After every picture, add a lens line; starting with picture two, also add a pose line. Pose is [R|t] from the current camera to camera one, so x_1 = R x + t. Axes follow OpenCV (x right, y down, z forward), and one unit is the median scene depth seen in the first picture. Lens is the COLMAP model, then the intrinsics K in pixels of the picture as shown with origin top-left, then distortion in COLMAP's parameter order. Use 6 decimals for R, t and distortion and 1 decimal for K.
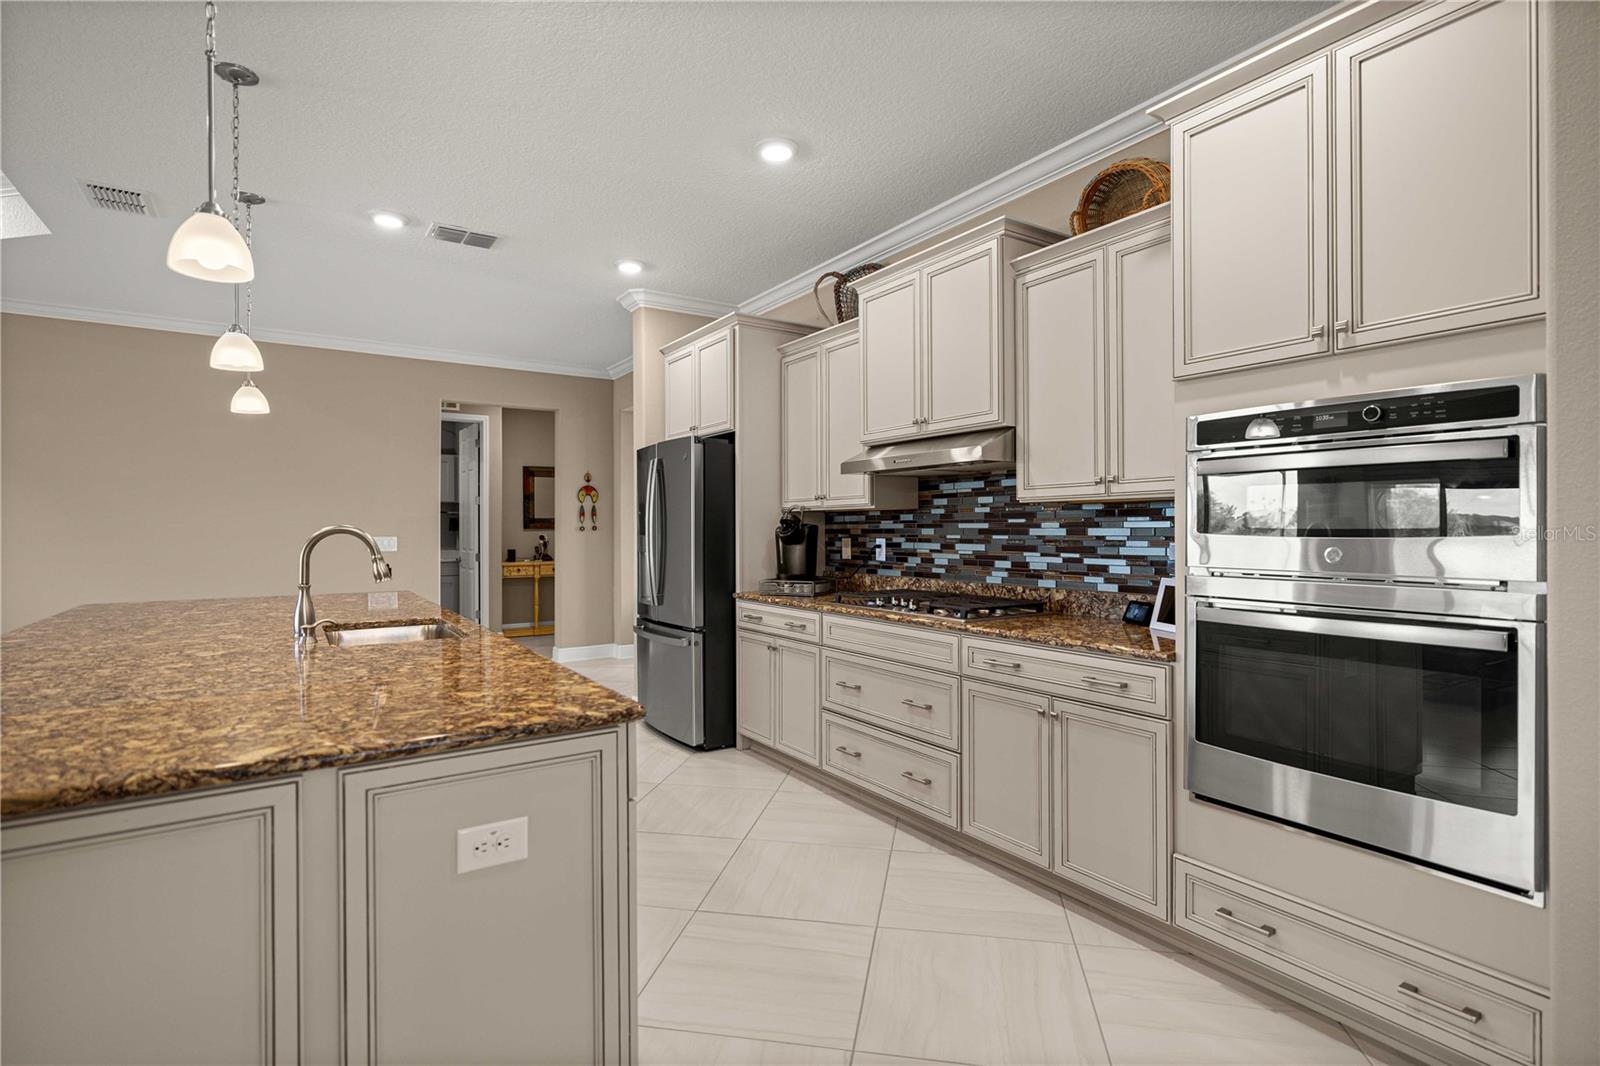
lens RADIAL K [[779.9, 0, 802.5], [0, 779.9, 527.6], [0, 0, 1]] dist [0.001065, 0.000011]
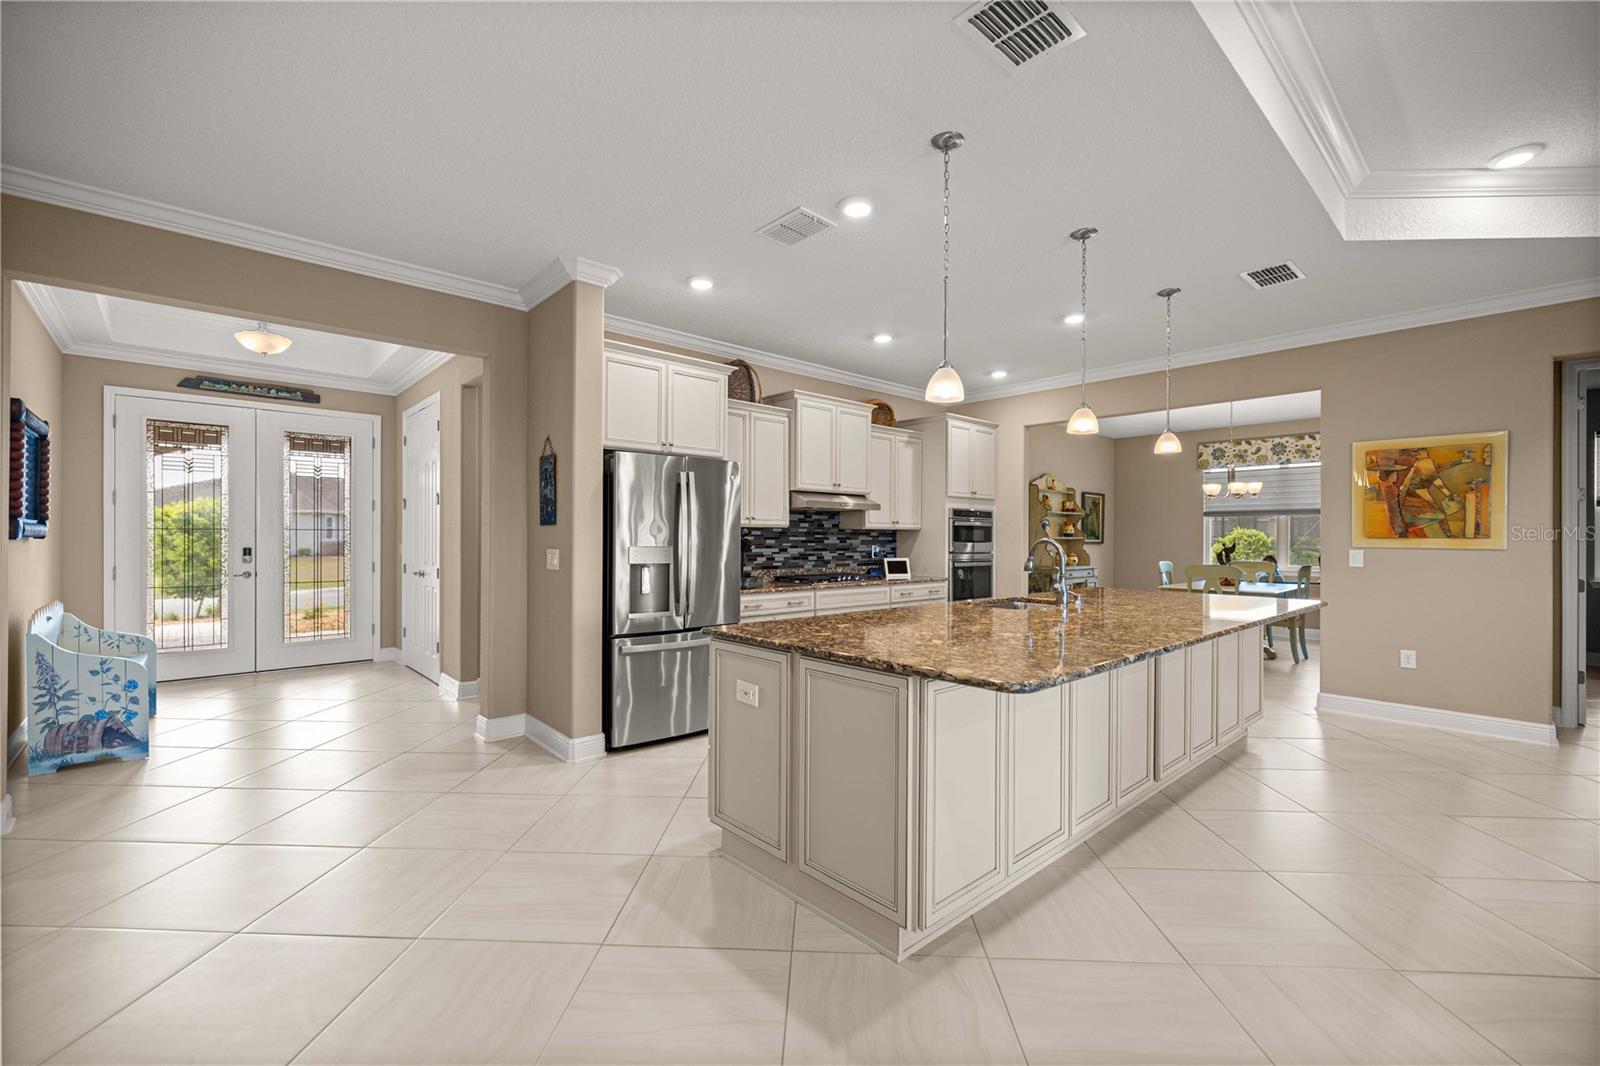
lens RADIAL K [[674.8, 0, 808.0], [0, 674.8, 538.0], [0, 0, 1]] dist [-0.000153, -0.000131]
pose [[-0.161553, 0.004744, 0.986853, -1.420278], [-0.004997, 0.999972, -0.005625, 0.005800], [-0.986851, -0.005840, -0.161525, 1.277902]]
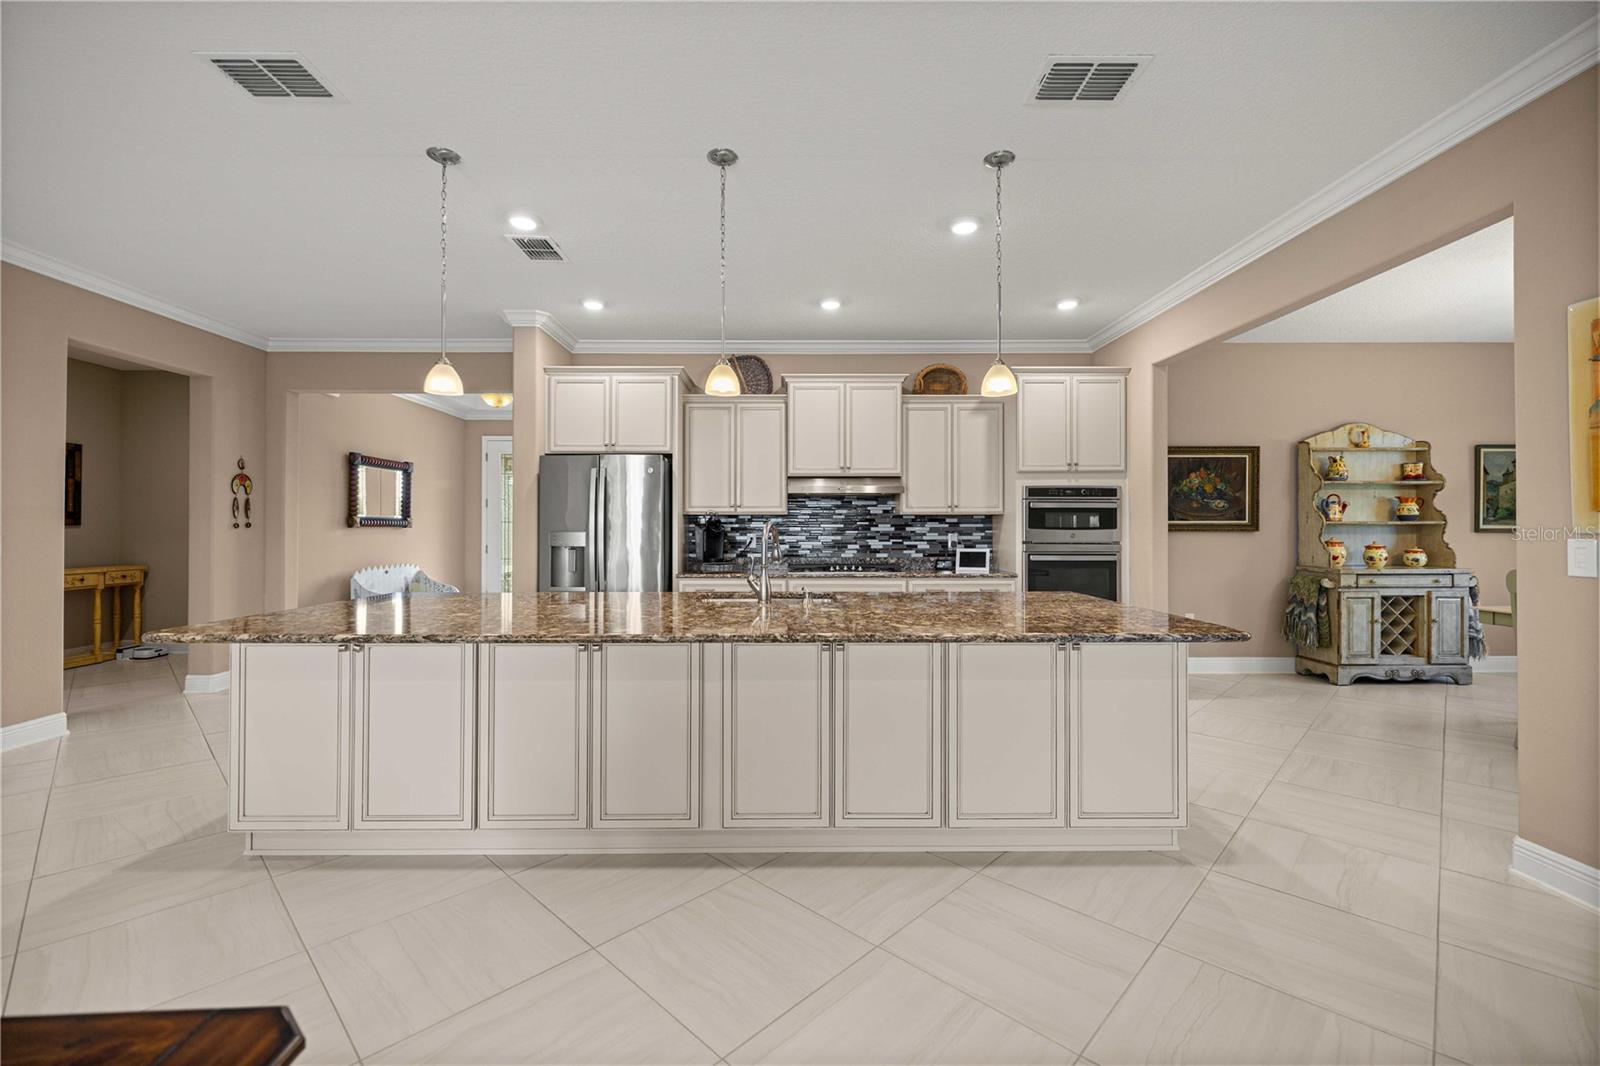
lens RADIAL K [[674.8, 0, 793.4], [0, 674.8, 531.4], [0, 0, 1]] dist [-0.000153, -0.000131]
pose [[0.542571, 0.000928, 0.840010, -1.164377], [-0.003414, 0.999994, 0.001101, 0.009635], [-0.840003, -0.003465, 0.542570, 0.244740]]
